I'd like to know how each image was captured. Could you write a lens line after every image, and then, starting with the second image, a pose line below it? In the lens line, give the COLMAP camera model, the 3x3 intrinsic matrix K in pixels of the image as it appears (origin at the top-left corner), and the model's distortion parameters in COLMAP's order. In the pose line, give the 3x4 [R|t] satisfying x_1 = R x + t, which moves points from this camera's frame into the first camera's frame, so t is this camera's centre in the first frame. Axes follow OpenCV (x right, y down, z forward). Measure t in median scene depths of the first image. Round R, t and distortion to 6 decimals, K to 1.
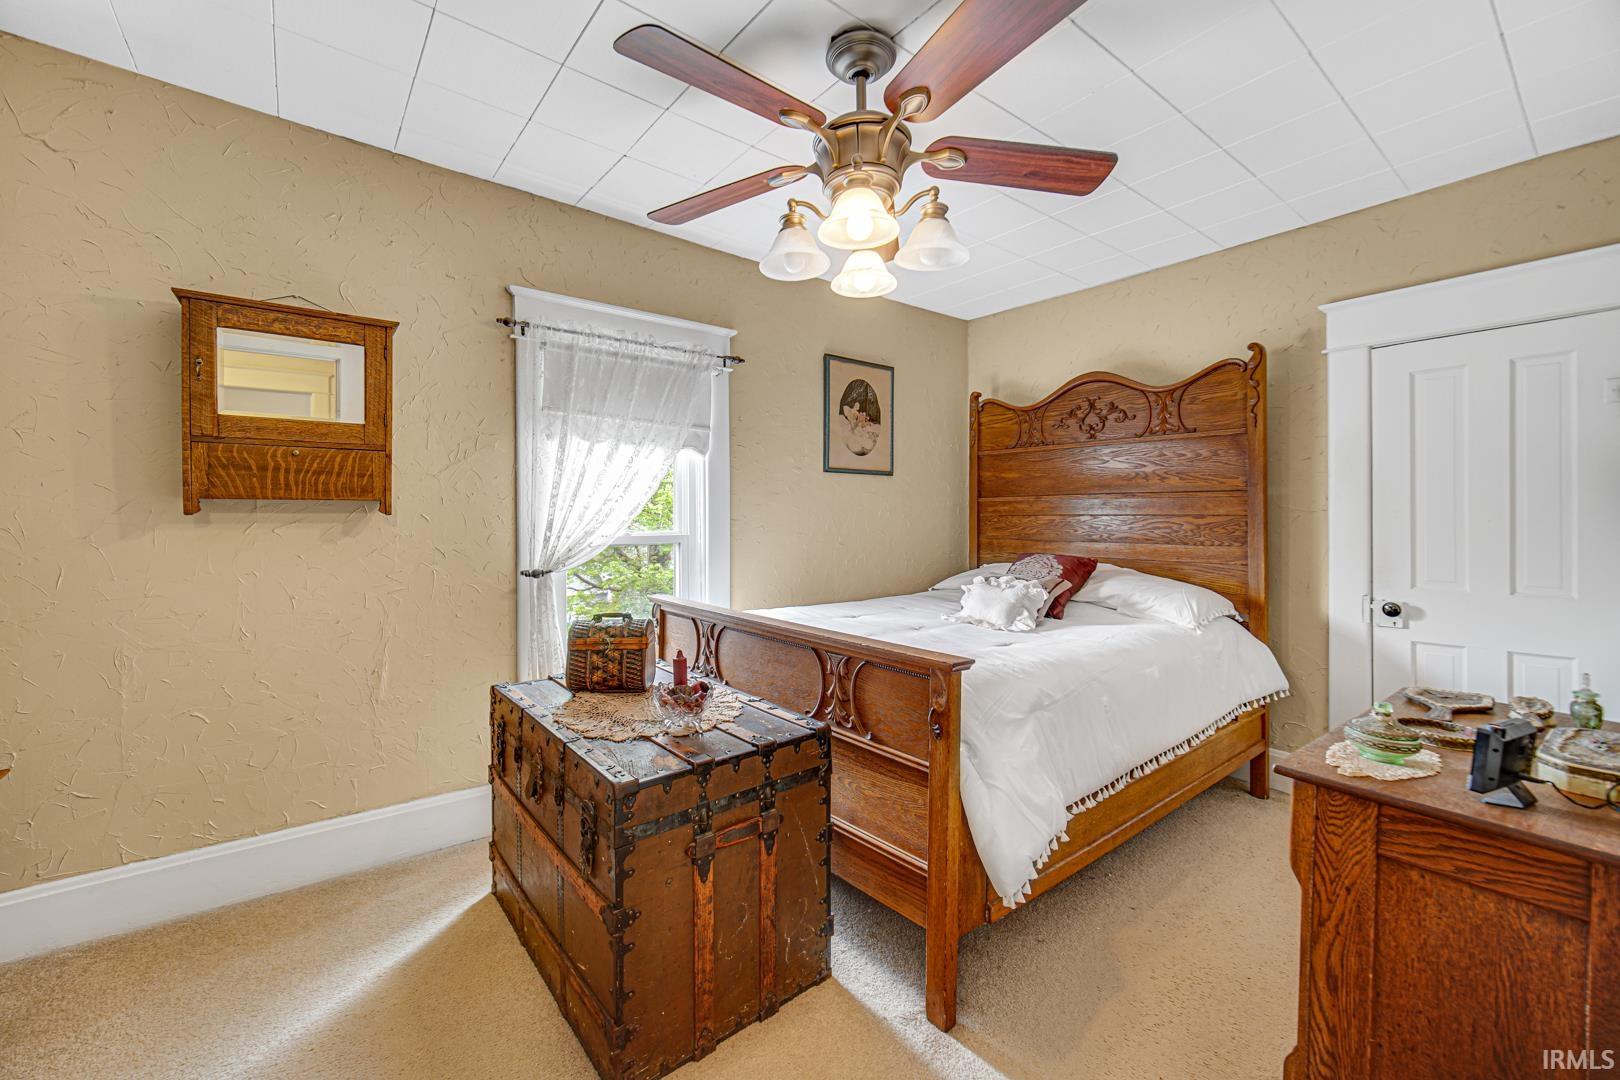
lens RADIAL K [[656.7, 0, 806.6], [0, 656.7, 537.6], [0, 0, 1]] dist [0.000867, -0.000249]
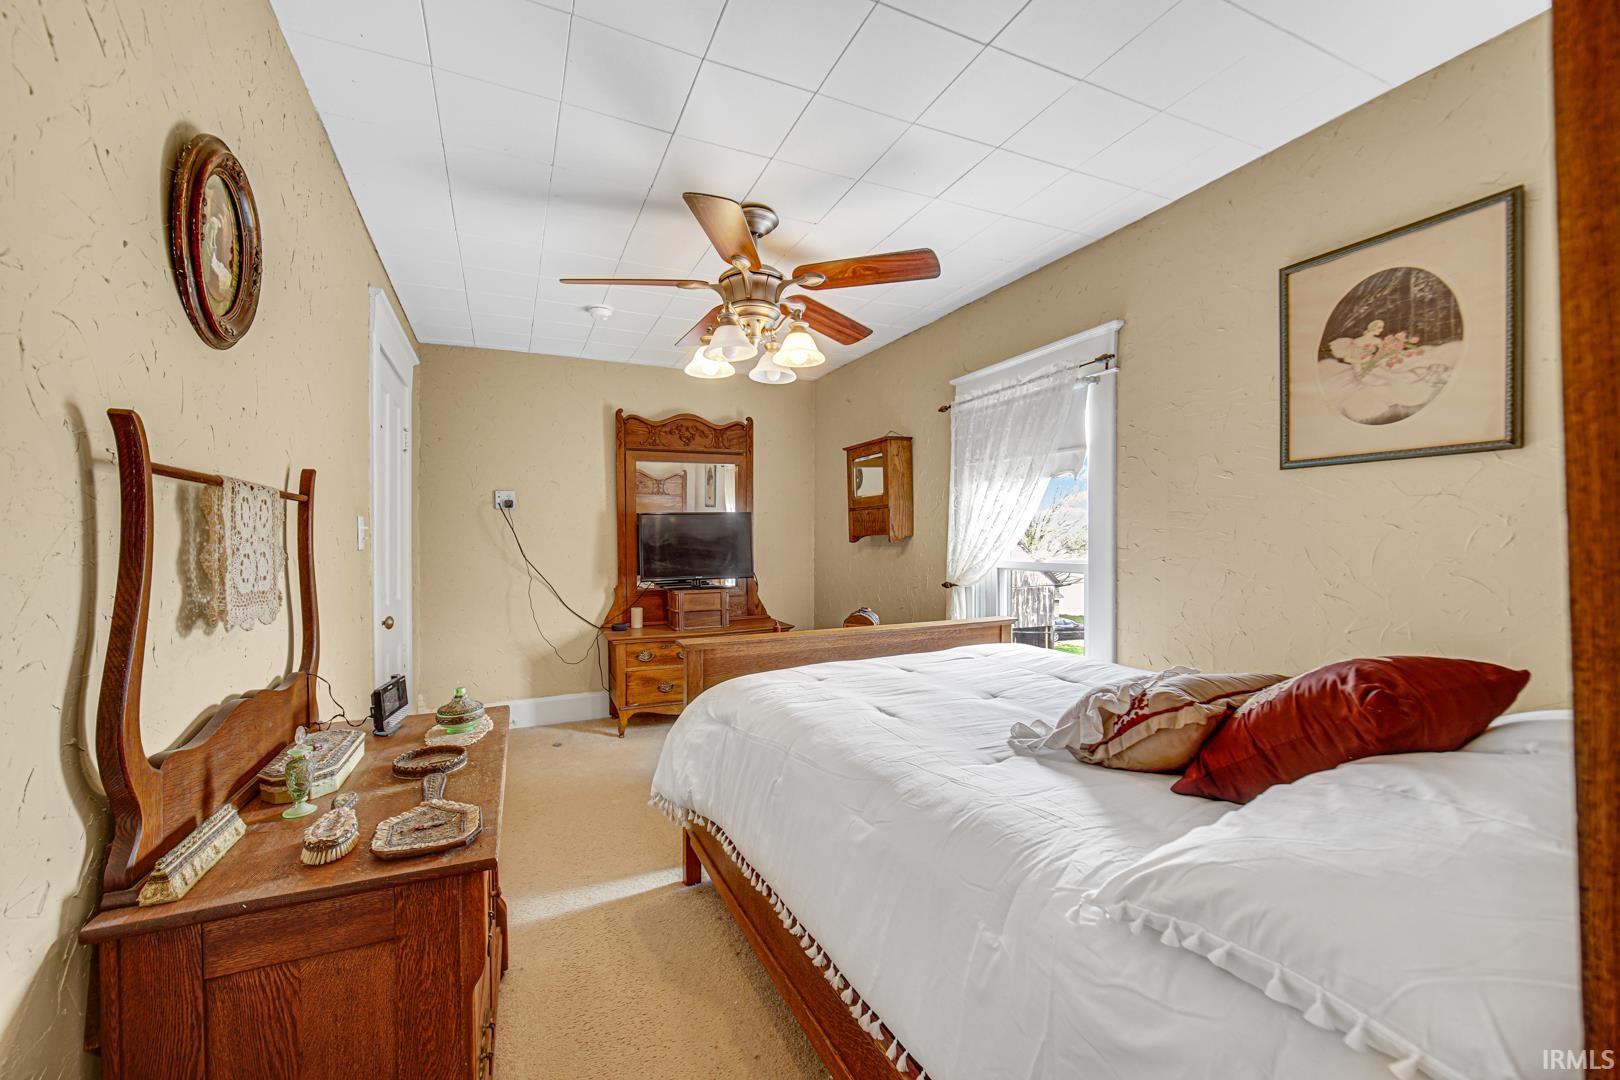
lens RADIAL K [[656.7, 0, 809.5], [0, 656.7, 534.8], [0, 0, 1]] dist [0.000867, -0.000249]
pose [[-0.244930, 0.000709, -0.969540, 0.764819], [-0.020573, 0.999771, 0.005929, -0.040276], [0.969322, 0.021398, -0.244860, 0.804227]]
